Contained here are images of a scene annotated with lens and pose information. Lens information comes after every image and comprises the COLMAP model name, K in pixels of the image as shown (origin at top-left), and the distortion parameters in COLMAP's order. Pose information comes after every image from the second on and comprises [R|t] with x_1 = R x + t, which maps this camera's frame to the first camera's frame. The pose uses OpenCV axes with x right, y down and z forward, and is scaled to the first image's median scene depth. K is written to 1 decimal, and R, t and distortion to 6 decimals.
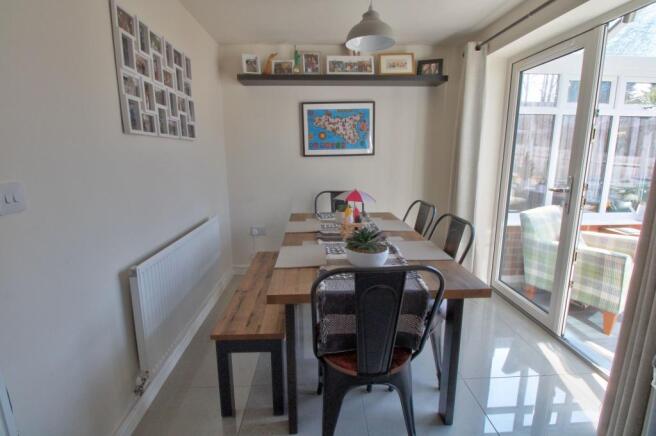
lens RADIAL K [[316.7, 0, 328.0], [0, 316.7, 218.0], [0, 0, 1]] dist [-0.000505, -0.000145]
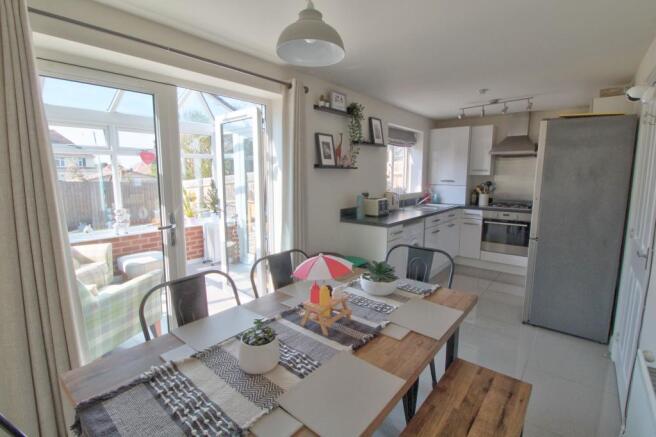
lens RADIAL K [[312.9, 0, 328.0], [0, 312.9, 218.5], [0, 0, 1]] dist [-0.003746, -0.000413]
pose [[-0.738323, -0.094953, 0.667730, -0.421366], [0.131851, 0.950616, 0.280971, -0.406495], [-0.661434, 0.295488, -0.689342, 1.639877]]
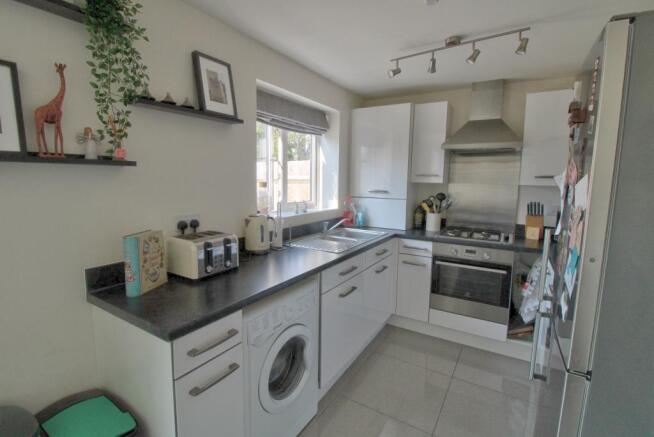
lens RADIAL K [[312.0, 0, 327.0], [0, 312.0, 218.5], [0, 0, 1]] dist [-0.003746, -0.000413]
pose [[-0.827411, -0.083666, 0.555329, -0.277547], [0.095069, 0.953702, 0.285332, -0.317935], [-0.553491, 0.288882, -0.781150, 1.181651]]
